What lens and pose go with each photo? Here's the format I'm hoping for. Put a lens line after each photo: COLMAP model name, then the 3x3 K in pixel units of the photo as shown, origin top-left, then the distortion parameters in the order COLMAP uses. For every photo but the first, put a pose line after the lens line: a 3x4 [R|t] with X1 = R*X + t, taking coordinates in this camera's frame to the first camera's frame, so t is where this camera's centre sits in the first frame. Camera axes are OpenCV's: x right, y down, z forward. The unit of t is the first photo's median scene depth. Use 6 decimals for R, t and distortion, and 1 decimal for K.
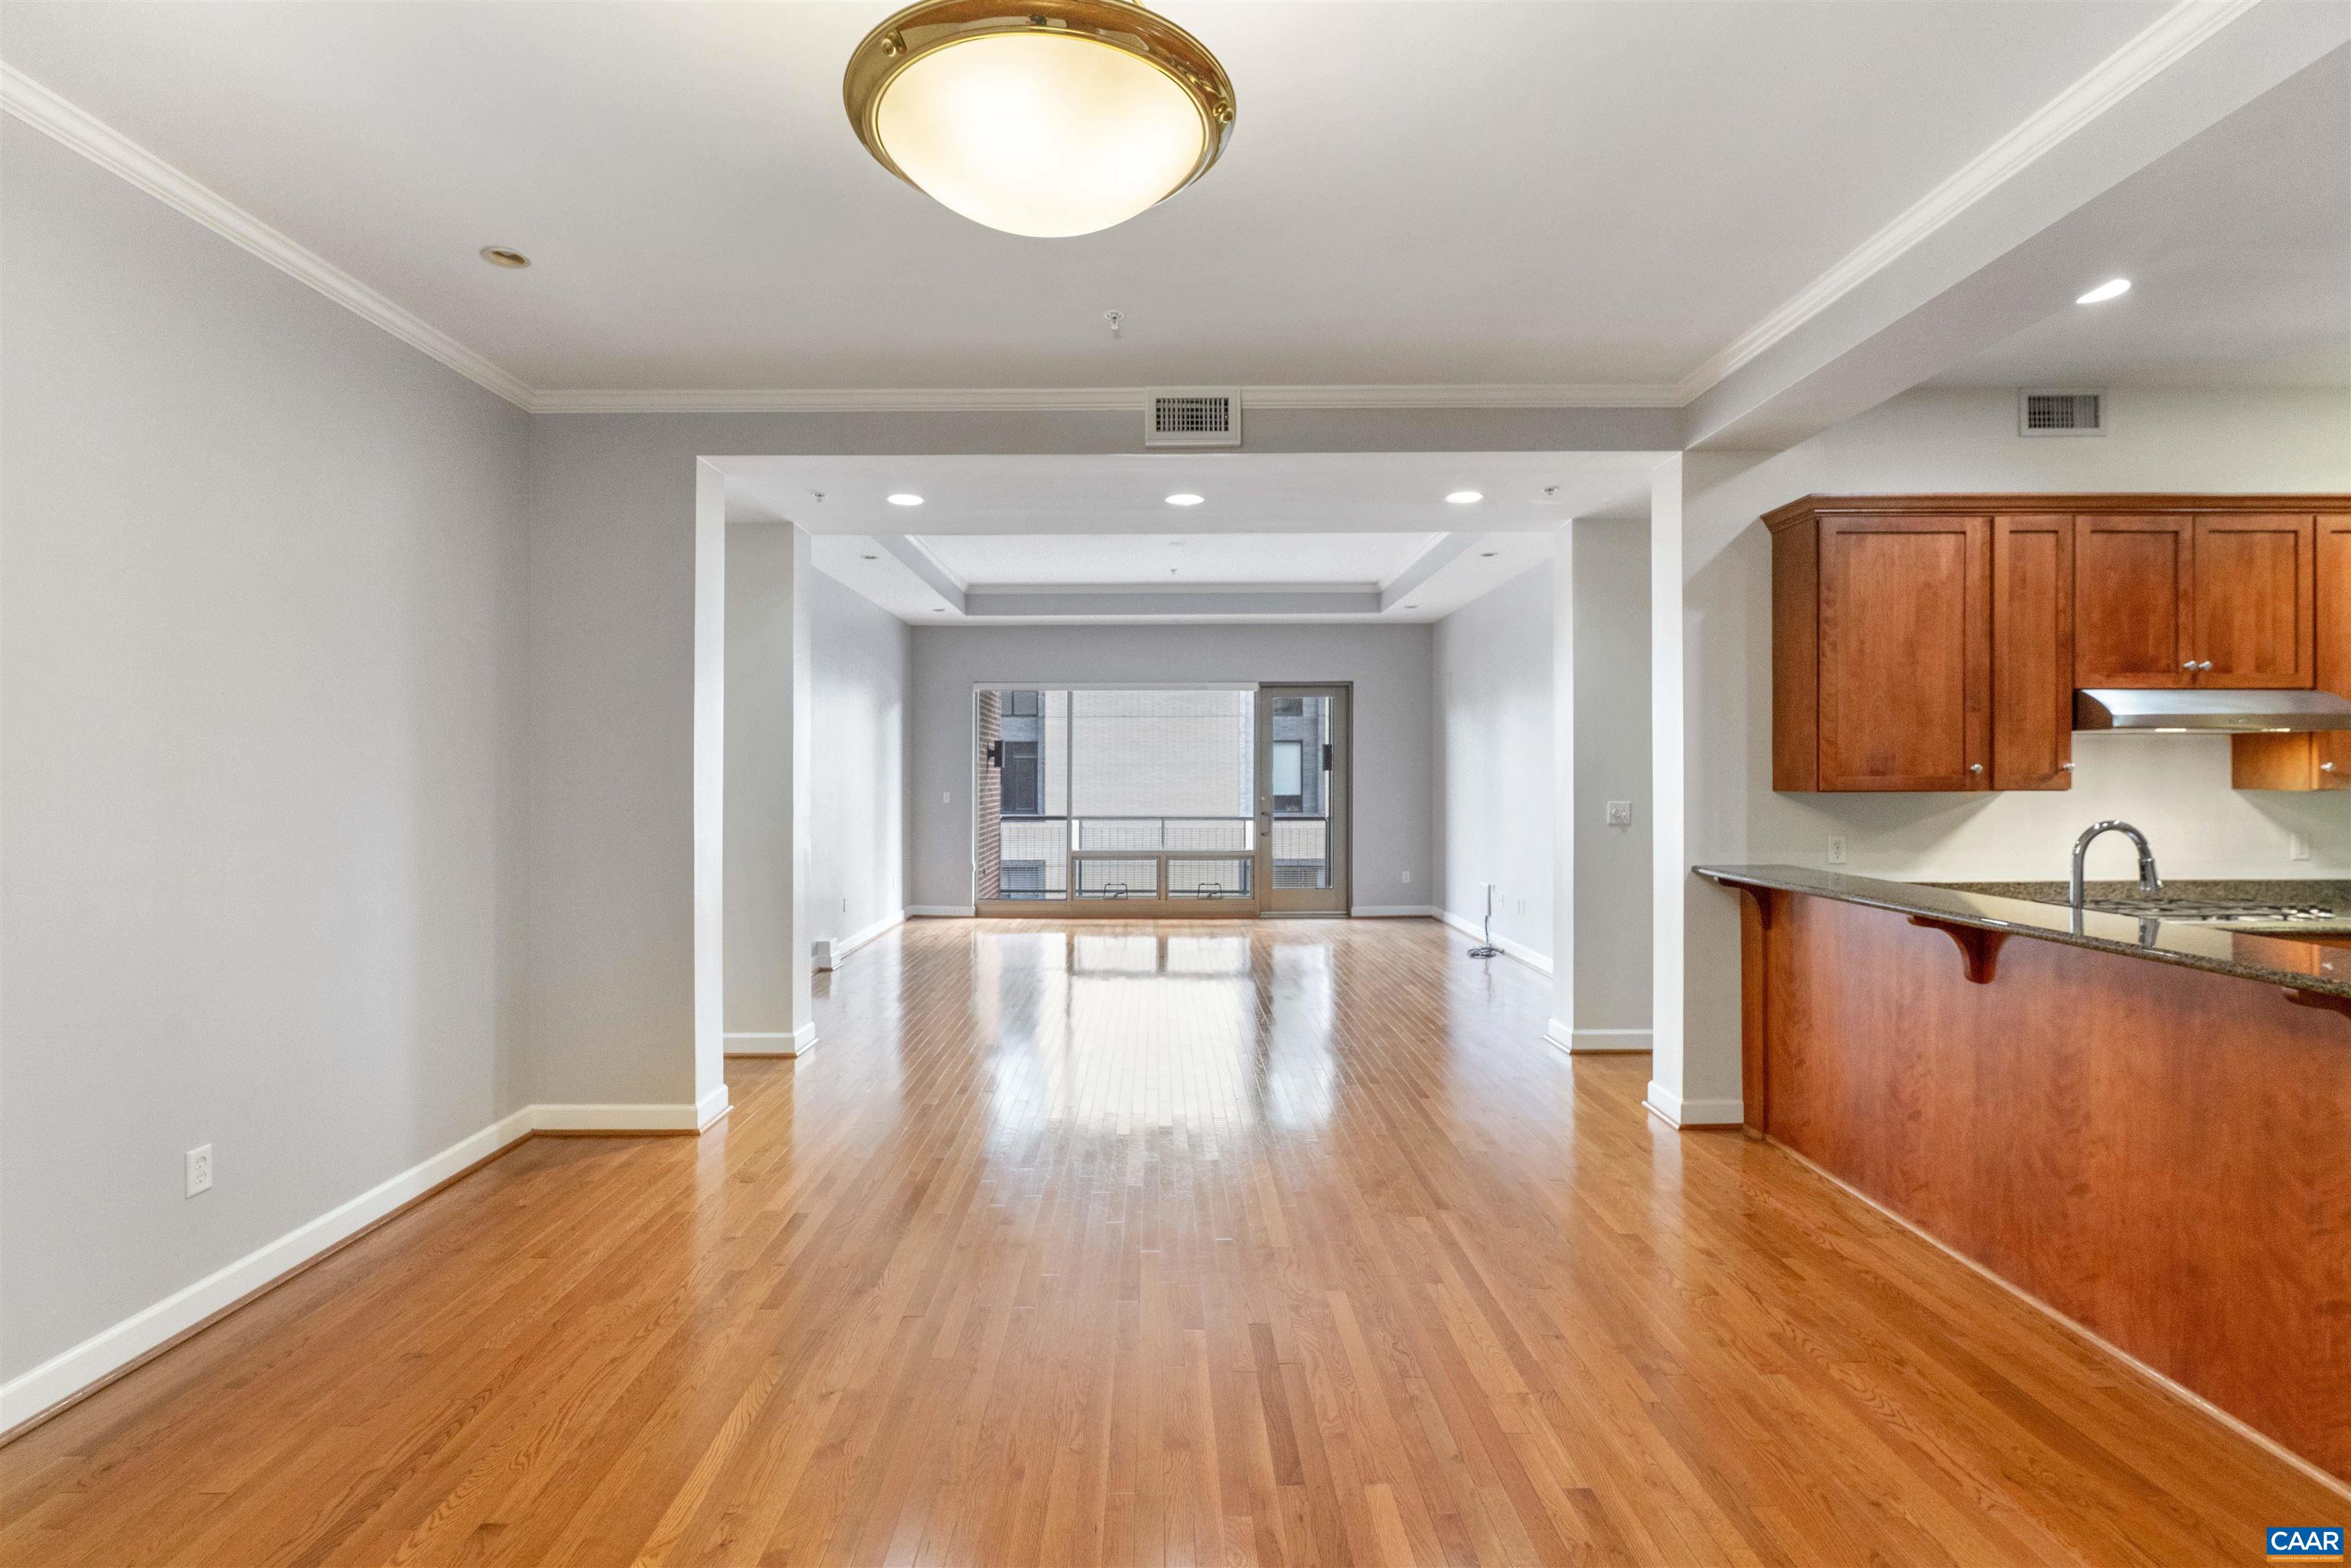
lens RADIAL K [[1125.7, 0, 1173.0], [0, 1125.7, 753.0], [0, 0, 1]] dist [-0.000295, 0.000903]
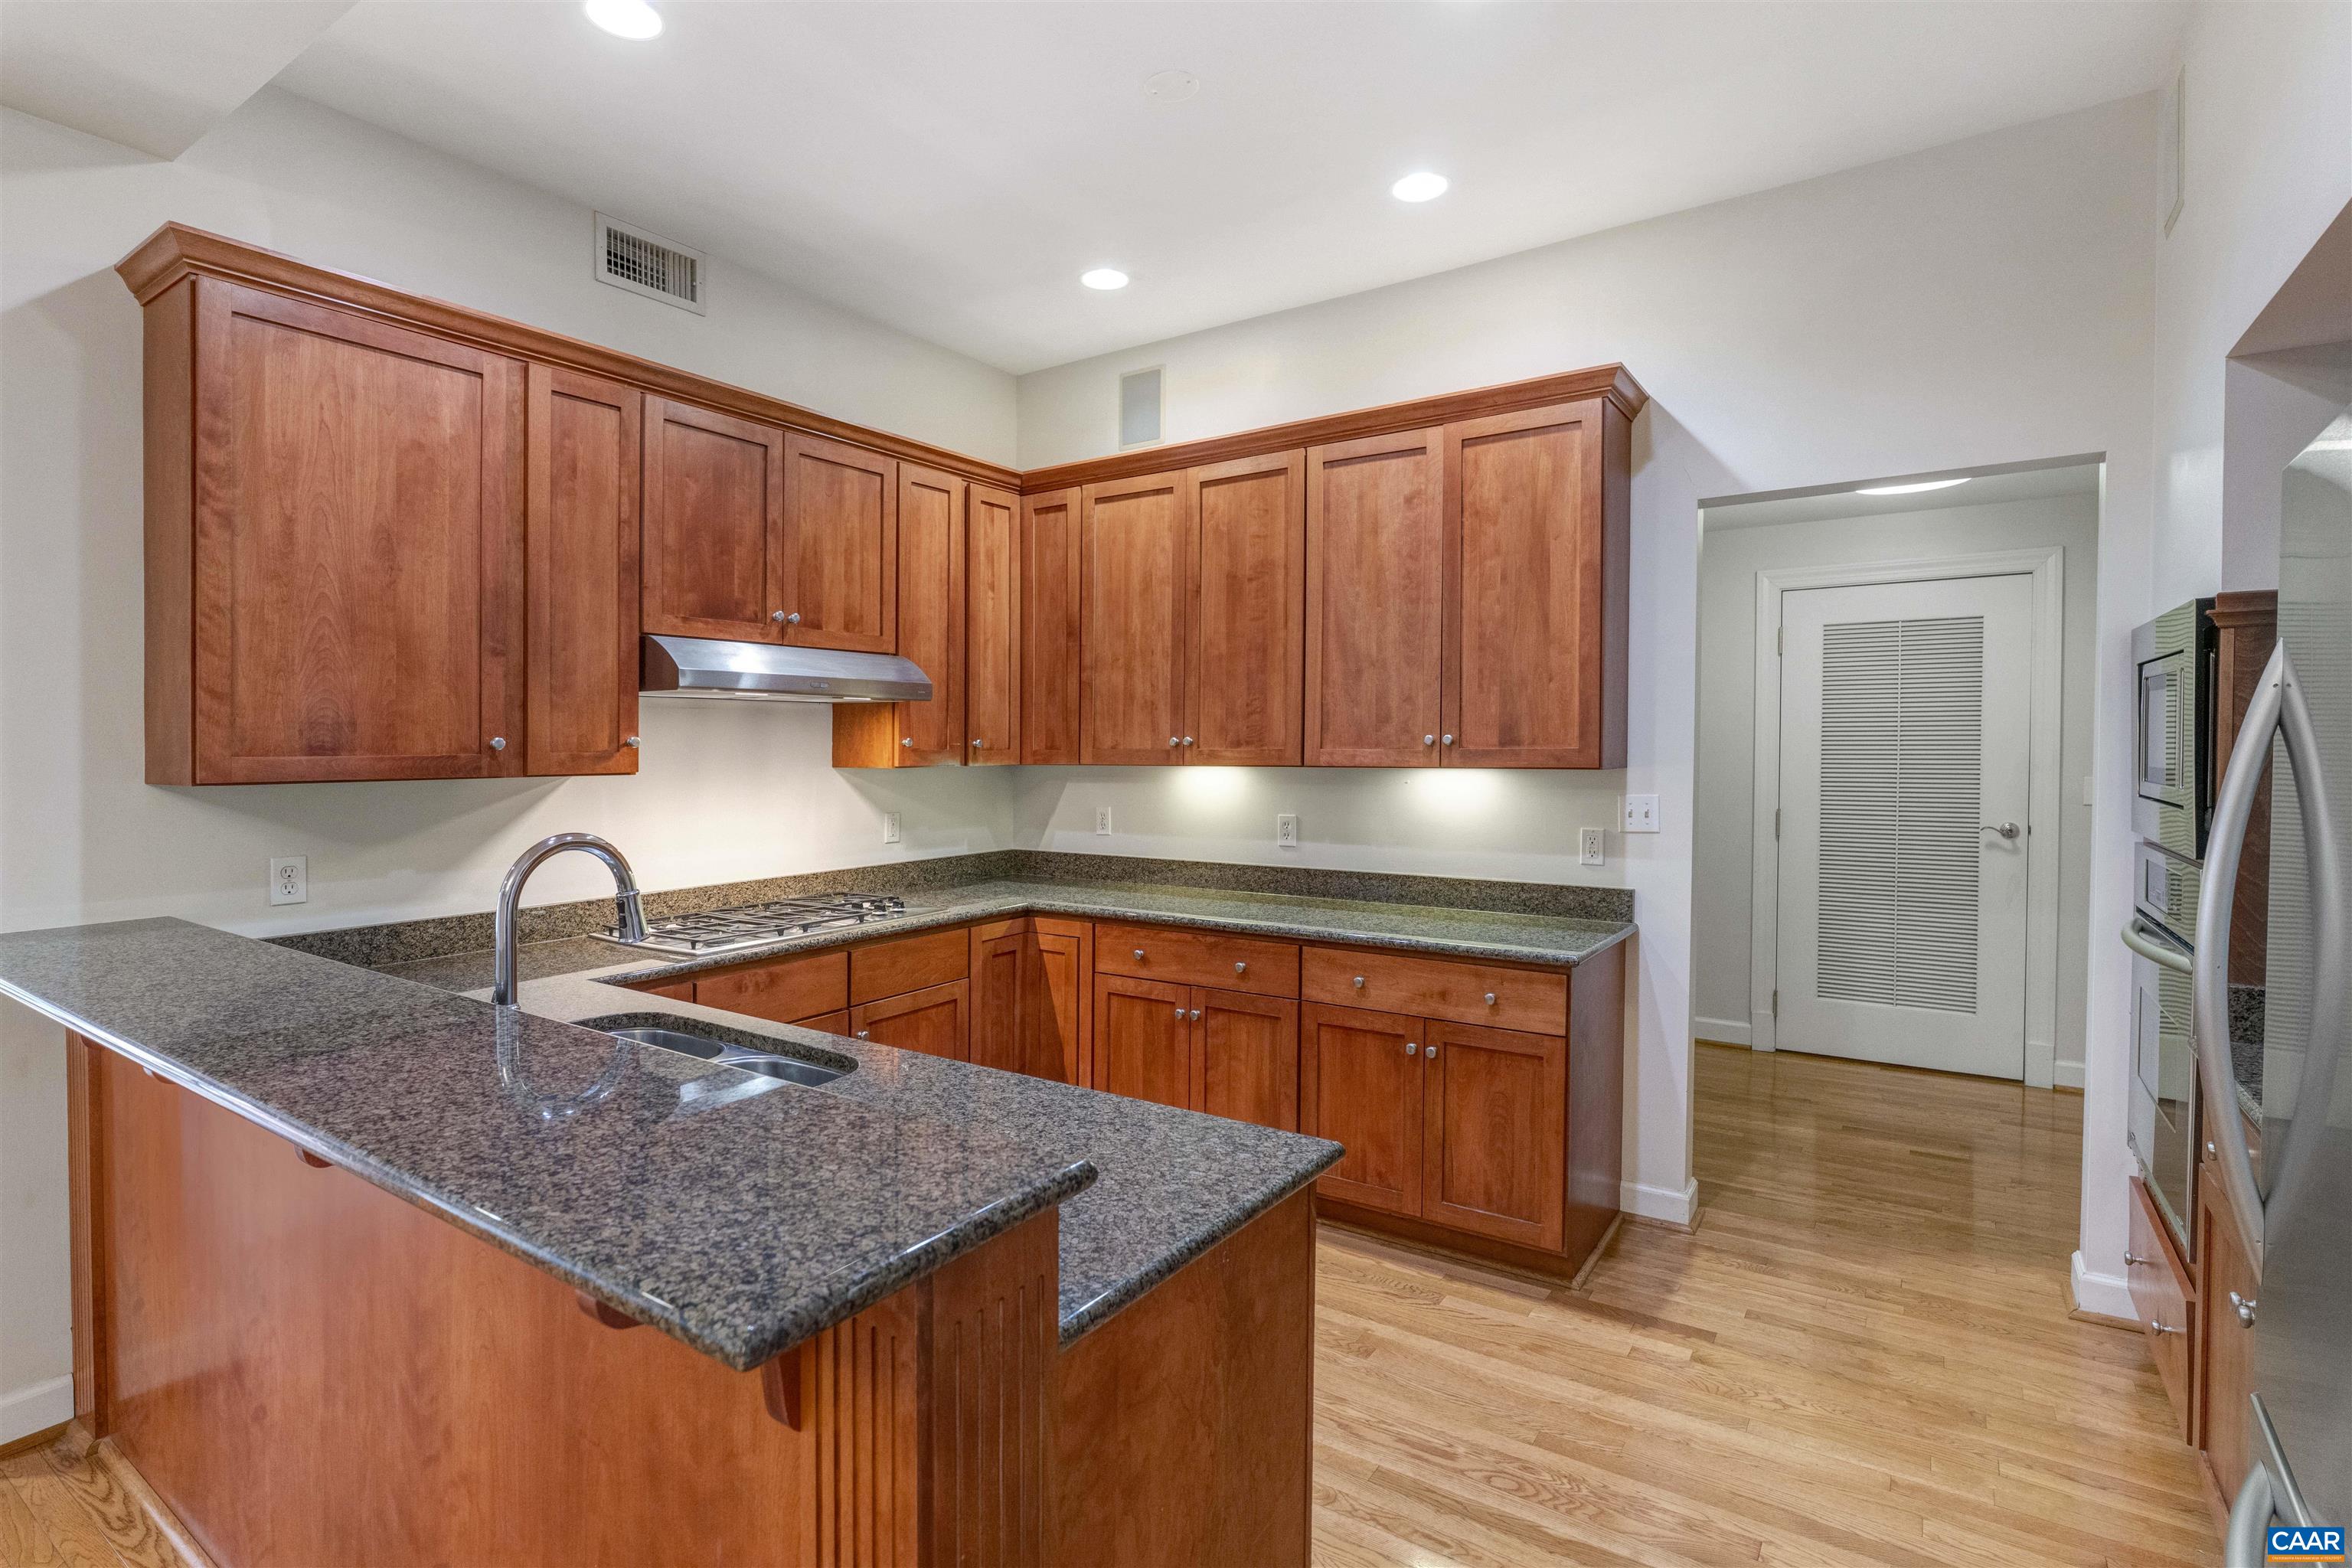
lens RADIAL K [[1126.2, 0, 1158.5], [0, 1126.2, 768.4], [0, 0, 1]] dist [-0.000295, 0.000903]
pose [[0.576349, -0.016317, 0.817041, 0.398158], [-0.014389, 0.999443, 0.030110, 0.003284], [-0.817077, -0.029110, 0.575794, 0.309056]]
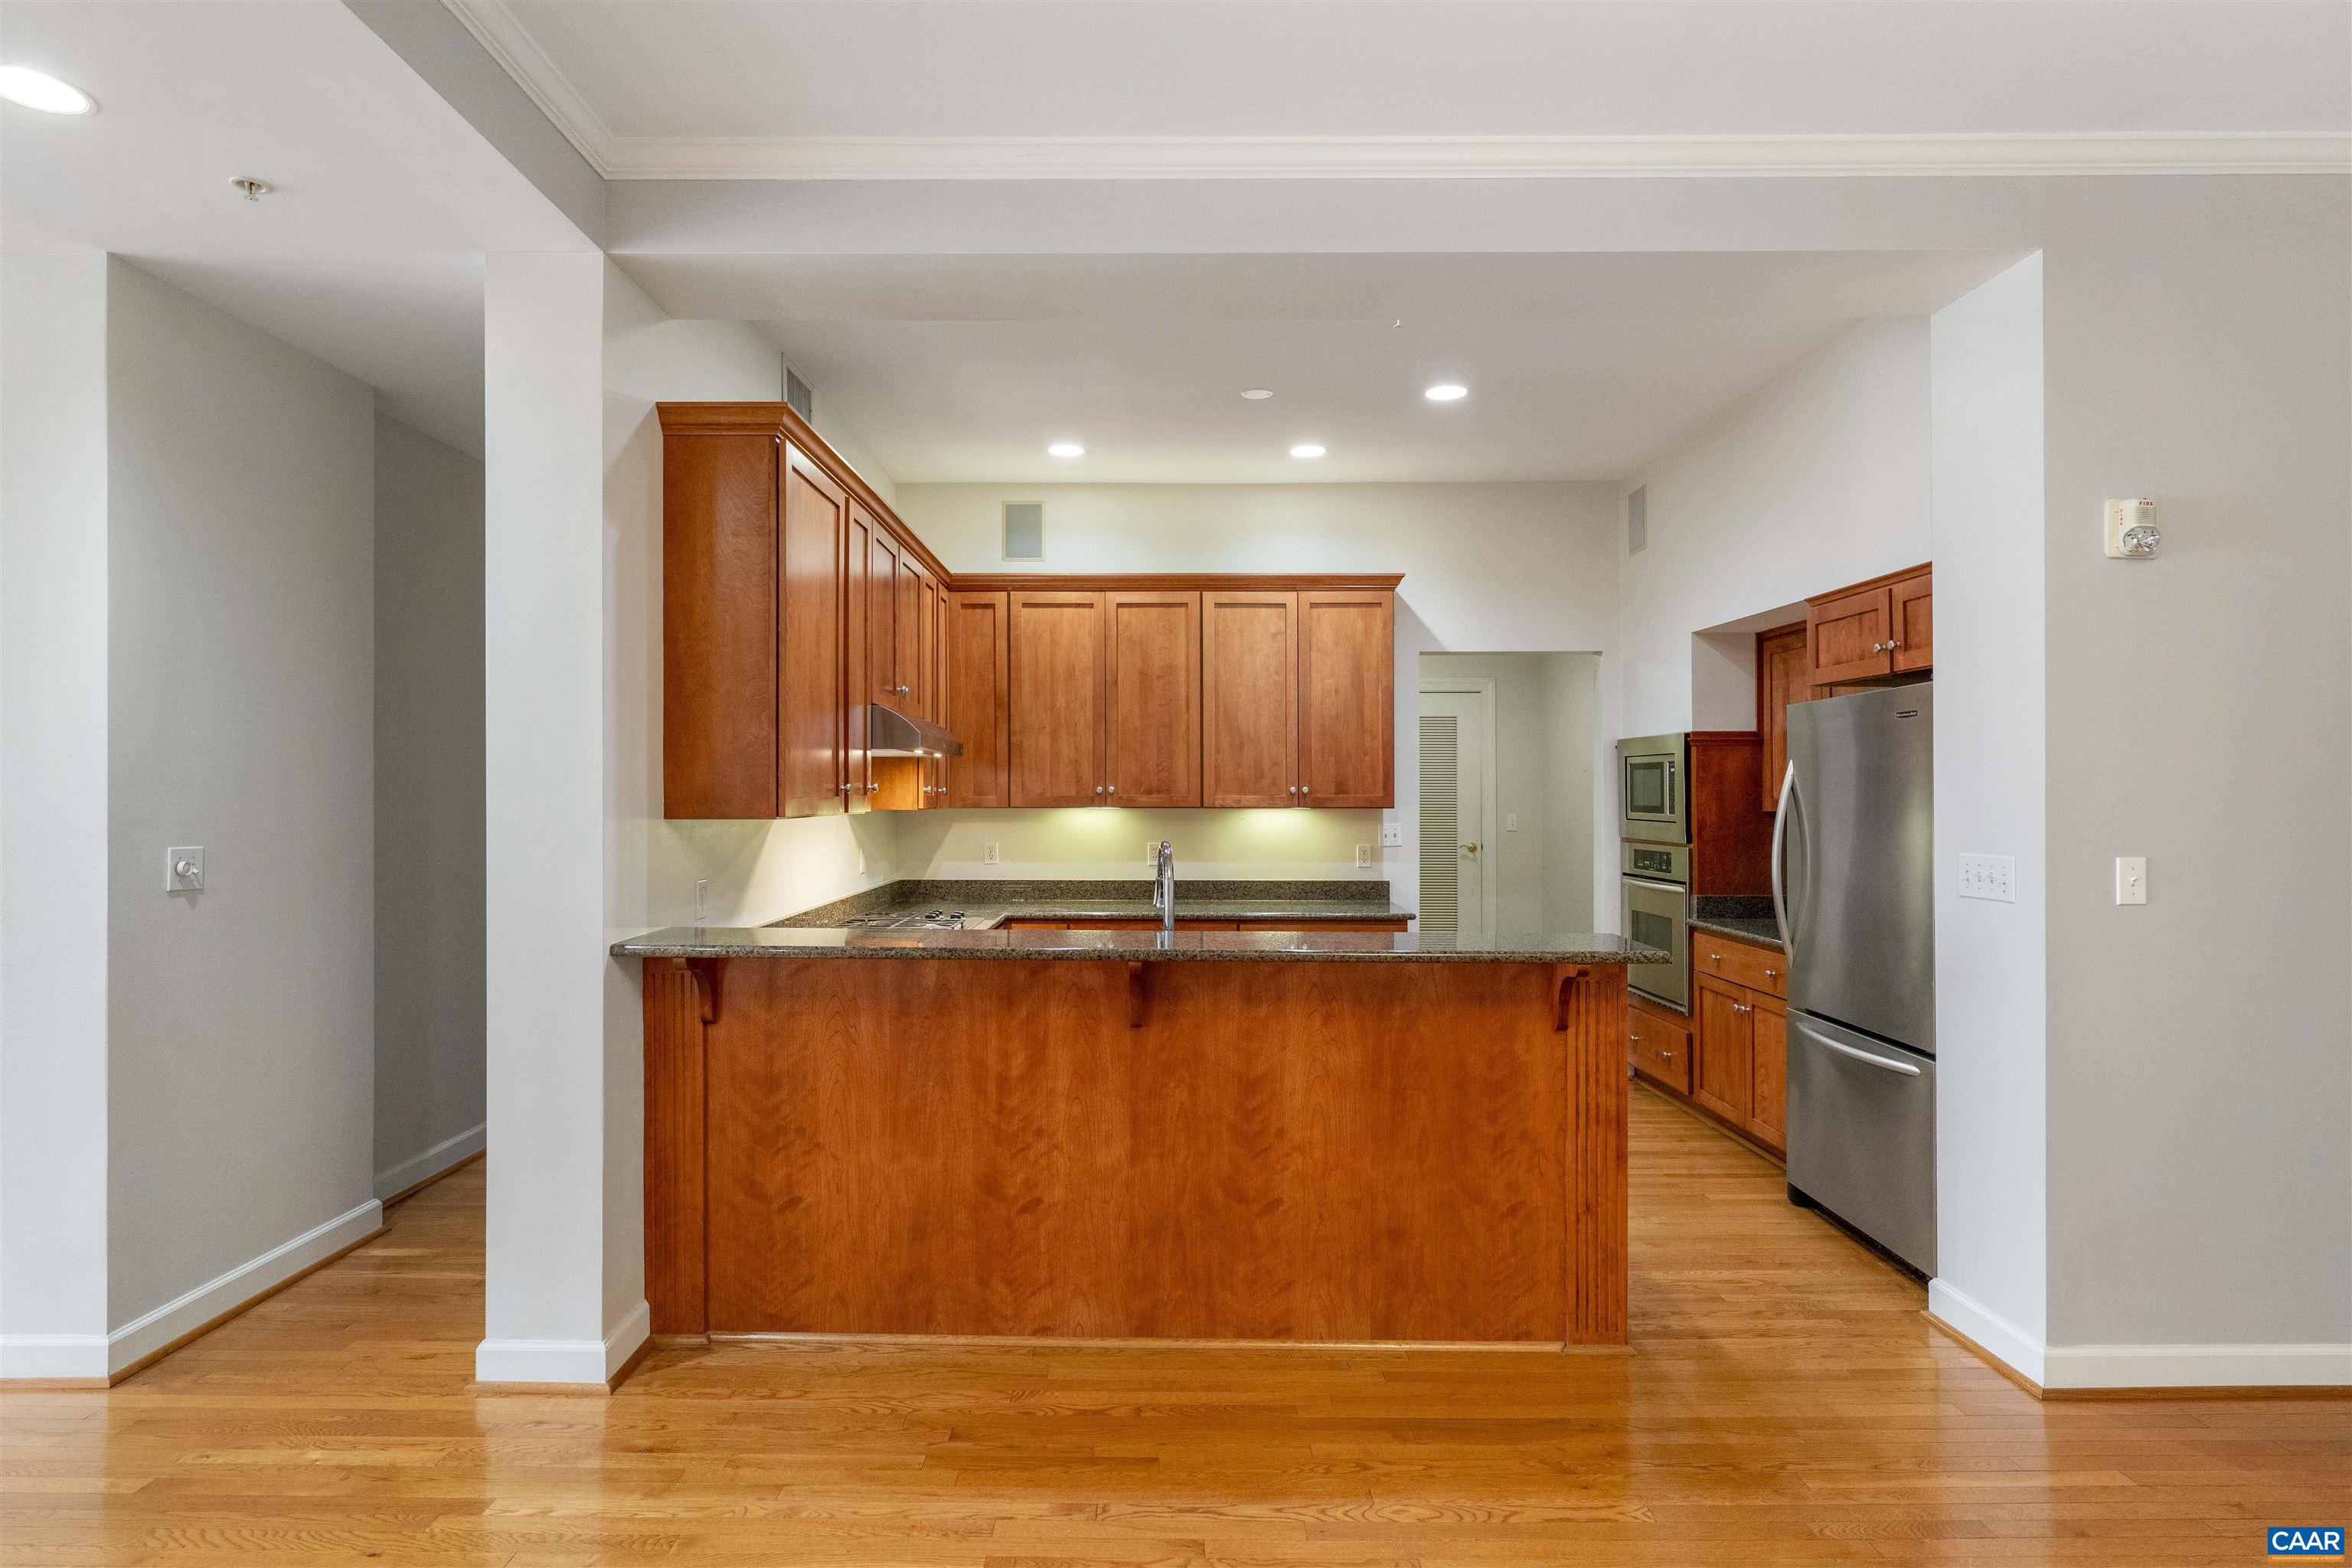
lens RADIAL K [[1211.9, 0, 1156.2], [0, 1211.9, 780.2], [0, 0, 1]] dist [-0.002639, -0.000697]
pose [[0.018719, 0.014679, 0.999717, -0.196686], [-0.020949, 0.999678, -0.014287, 0.015732], [-0.999605, -0.020675, 0.019021, 0.743366]]
